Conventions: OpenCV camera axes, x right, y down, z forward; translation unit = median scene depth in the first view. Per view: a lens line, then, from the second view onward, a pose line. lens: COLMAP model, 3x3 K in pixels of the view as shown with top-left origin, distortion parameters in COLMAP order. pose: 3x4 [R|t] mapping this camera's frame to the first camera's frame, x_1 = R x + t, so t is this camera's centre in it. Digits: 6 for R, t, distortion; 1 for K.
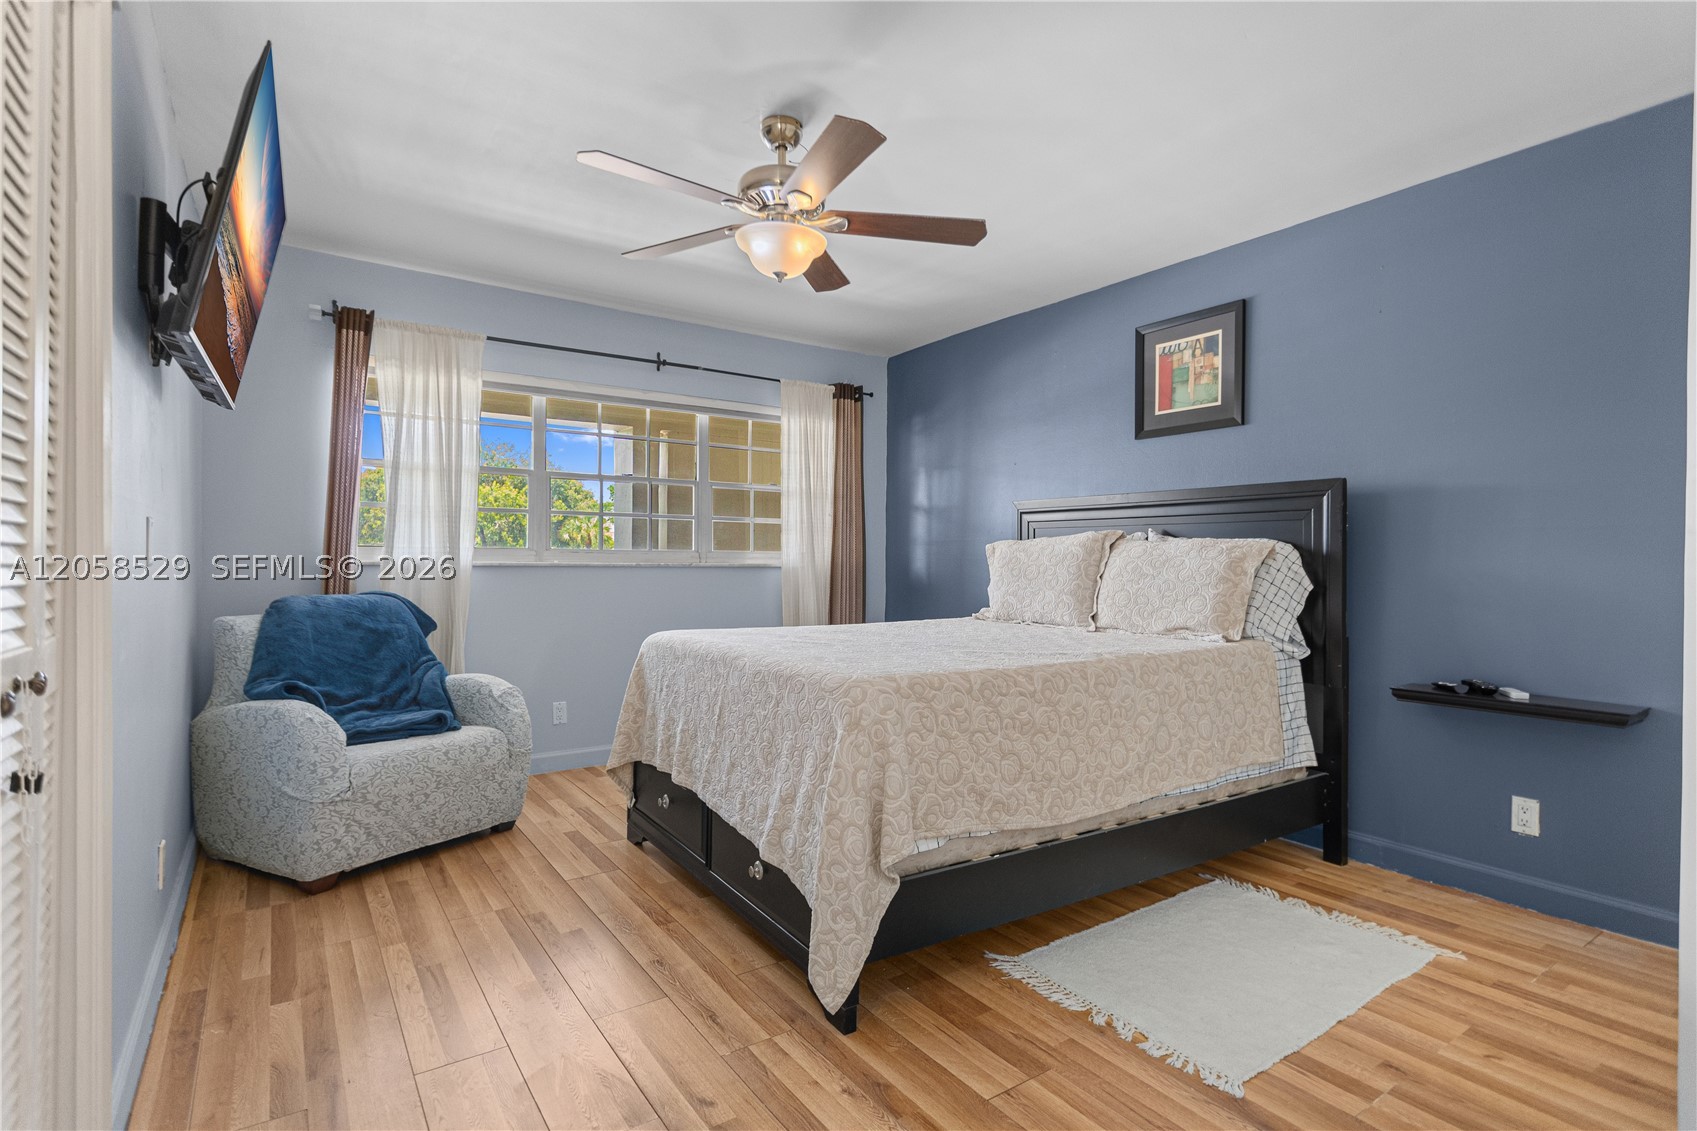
lens RADIAL K [[855.4, 0, 859.7], [0, 855.4, 555.9], [0, 0, 1]] dist [0.005116, -0.000428]
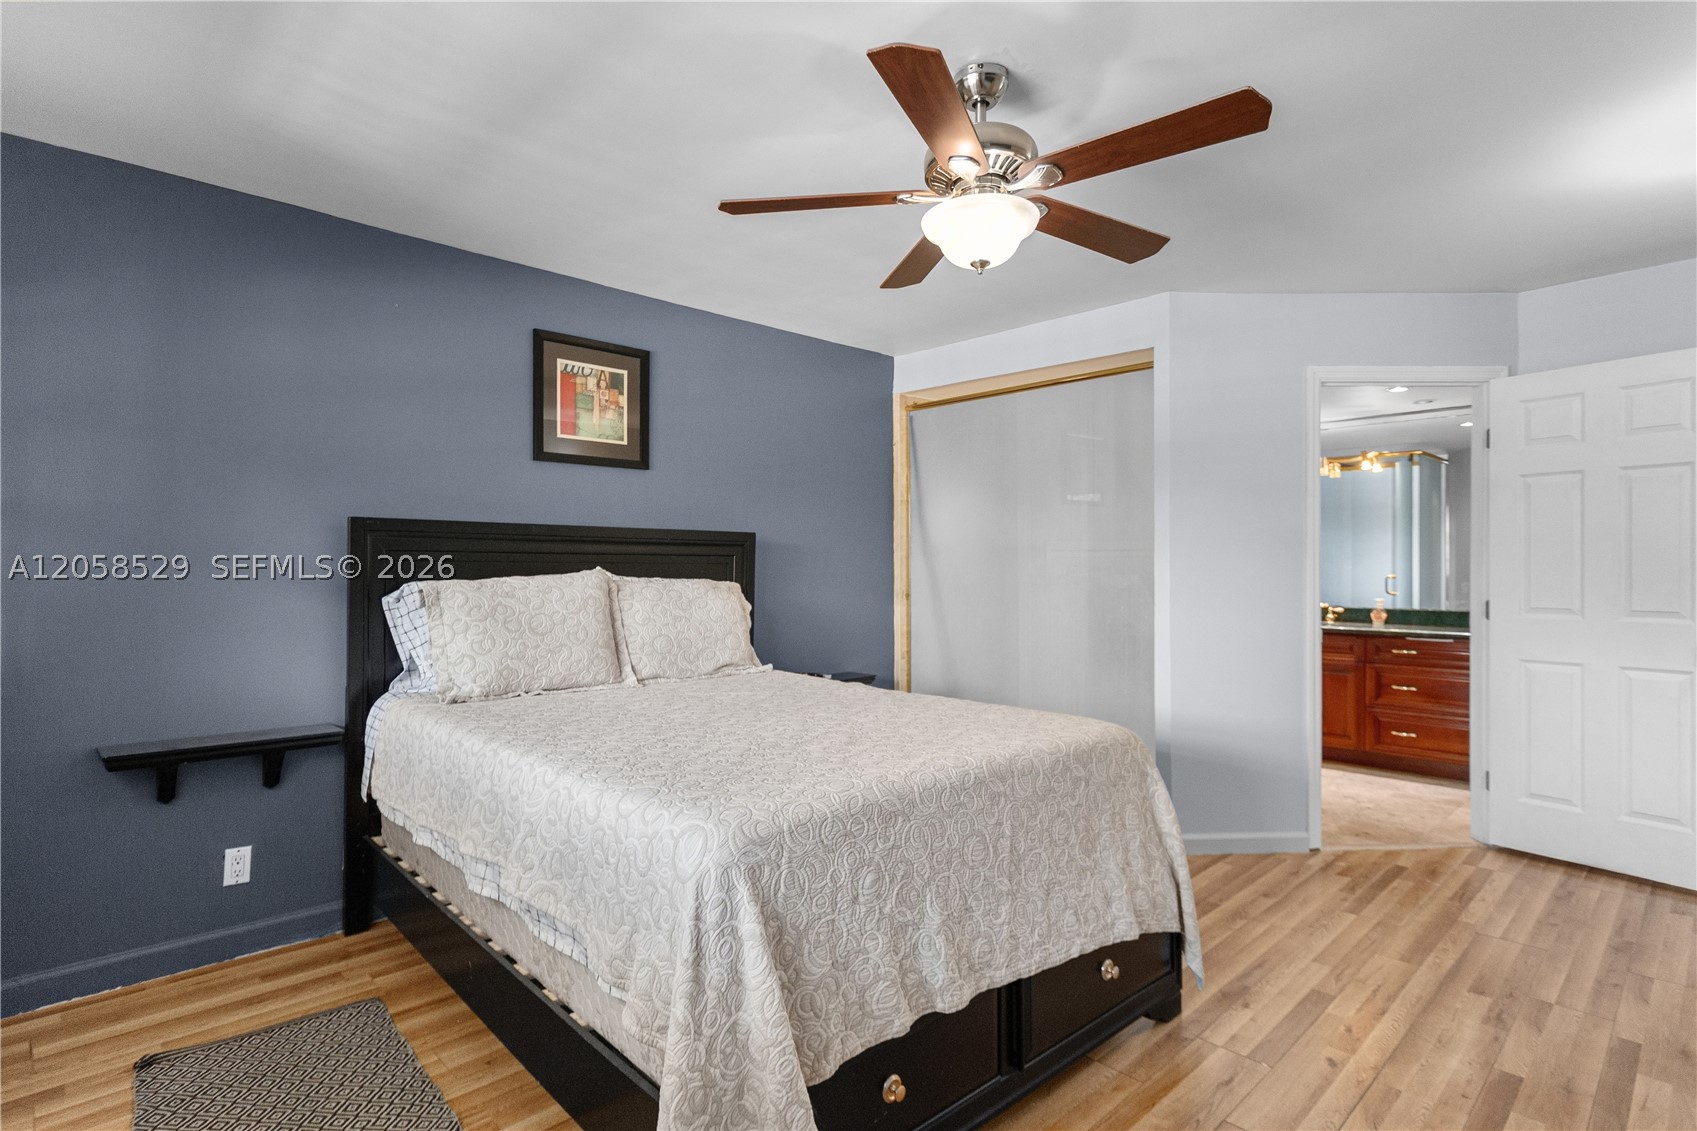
lens RADIAL K [[855.4, 0, 842.7], [0, 855.4, 556.8], [0, 0, 1]] dist [0.005116, -0.000428]
pose [[-0.160333, 0.004908, 0.987051, -0.710557], [-0.005740, 0.999966, -0.005904, -0.045341], [-0.987046, -0.006612, -0.160299, 1.043726]]
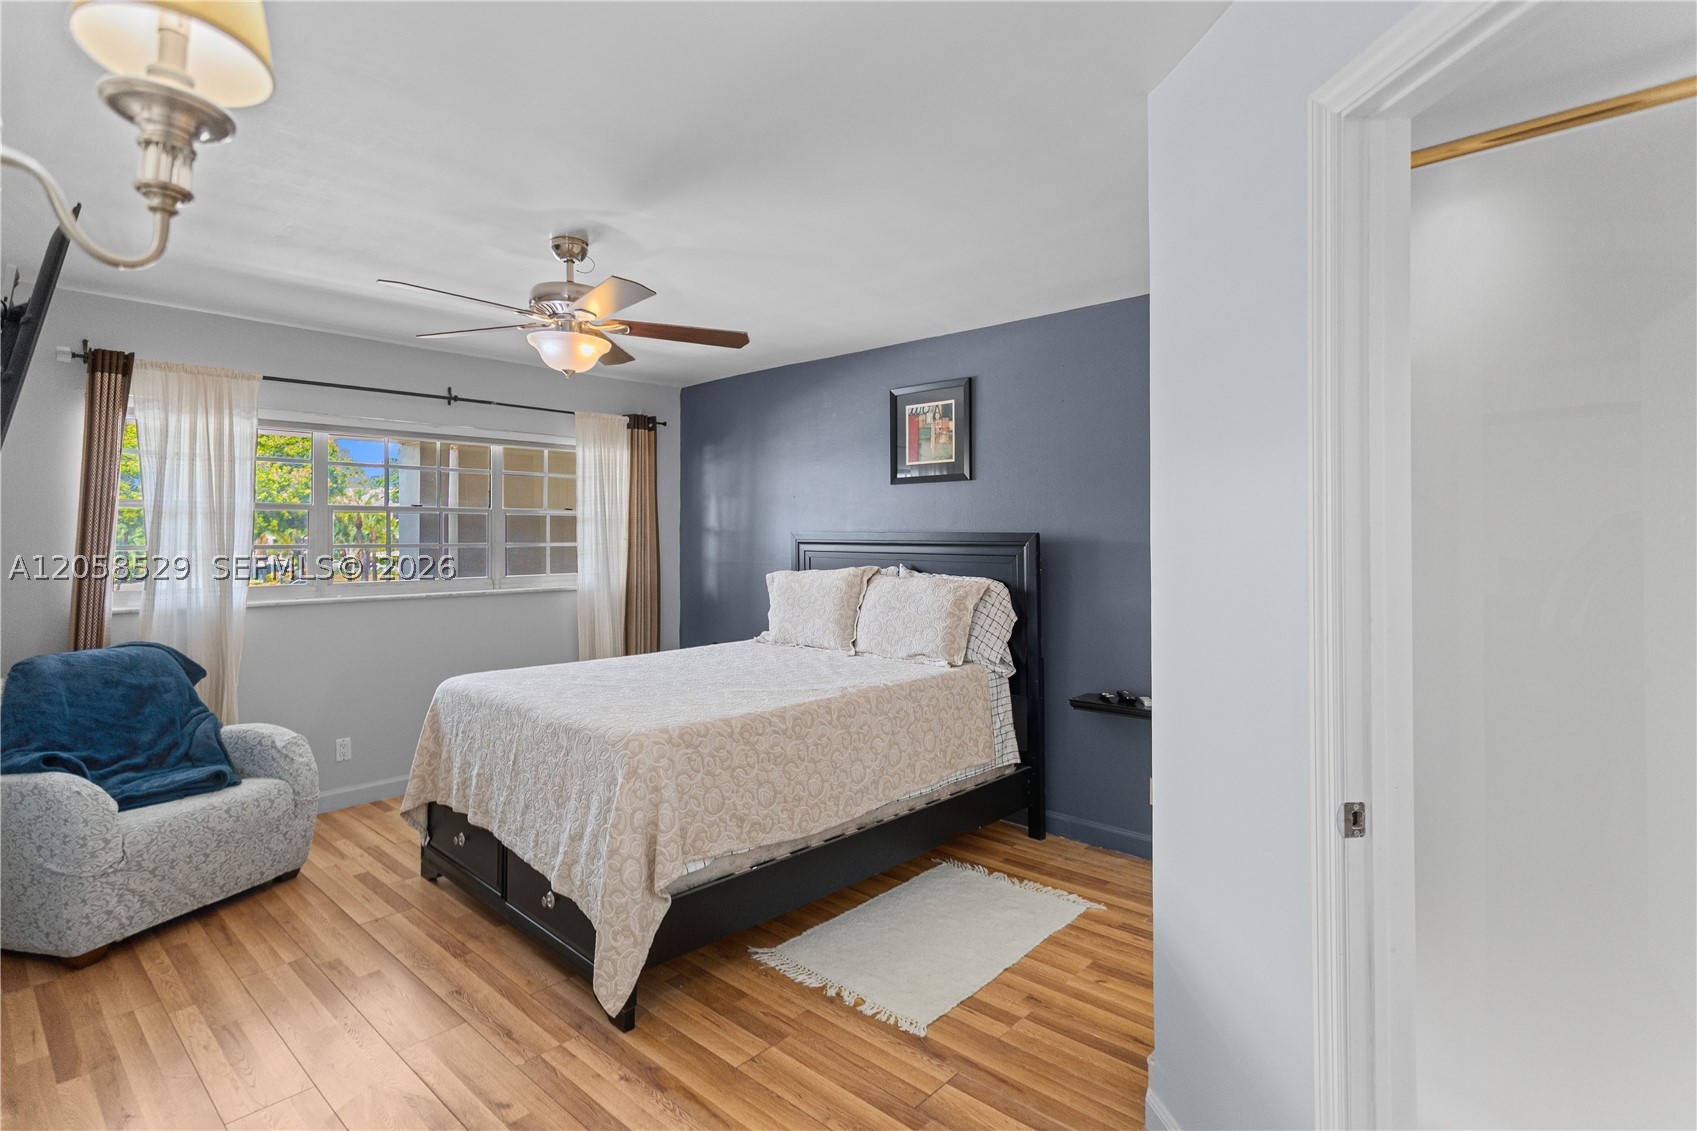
lens RADIAL K [[855.4, 0, 865.0], [0, 855.4, 514.3], [0, 0, 1]] dist [0.005116, -0.000428]
pose [[0.974271, -0.007695, 0.225250, 0.028271], [0.012809, 0.999692, -0.021251, -0.089279], [-0.225017, 0.023589, 0.974069, -0.170023]]
